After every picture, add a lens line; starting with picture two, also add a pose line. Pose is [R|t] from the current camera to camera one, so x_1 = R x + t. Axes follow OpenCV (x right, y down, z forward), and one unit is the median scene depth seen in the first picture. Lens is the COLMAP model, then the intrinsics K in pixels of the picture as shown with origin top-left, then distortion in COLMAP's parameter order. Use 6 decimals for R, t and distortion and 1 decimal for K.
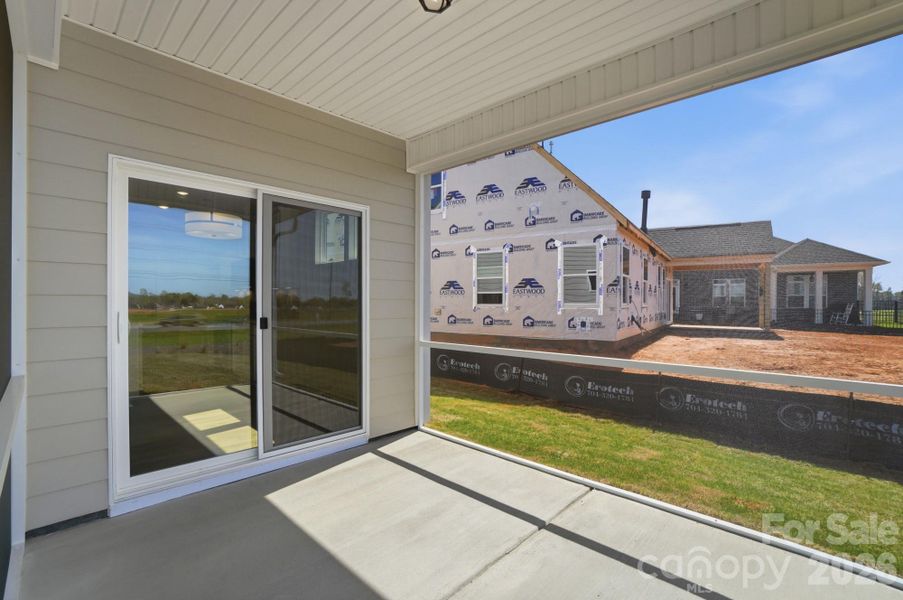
lens RADIAL K [[405.6, 0, 445.0], [0, 405.6, 306.2], [0, 0, 1]] dist [-0.071368, 0.023233]
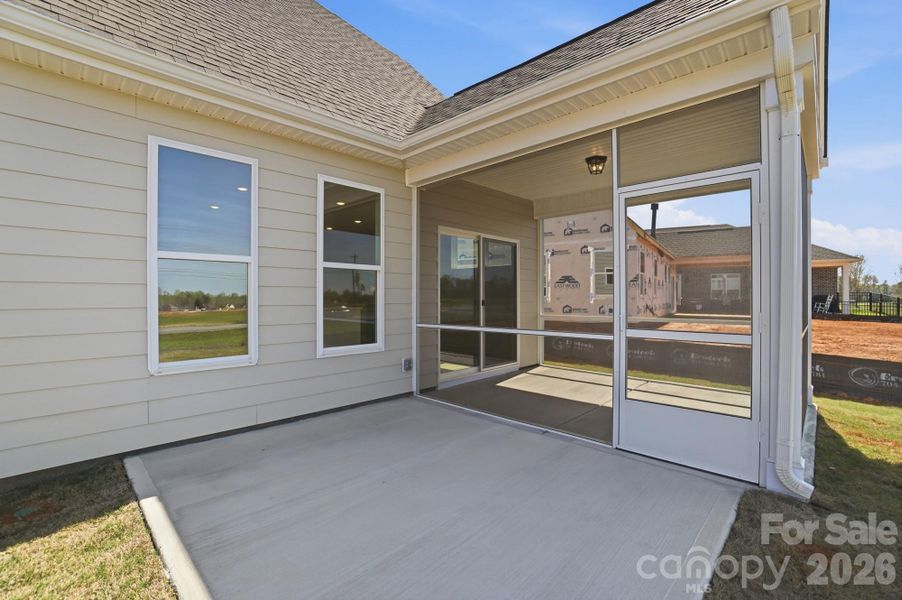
lens RADIAL K [[400.6, 0, 446.5], [0, 400.6, 297.4], [0, 0, 1]] dist [-0.062247, 0.022048]
pose [[0.999993, -0.003611, -0.001350, -0.175981], [0.003601, 0.999965, -0.007582, 0.008369], [0.001377, 0.007577, 0.999970, -0.275913]]
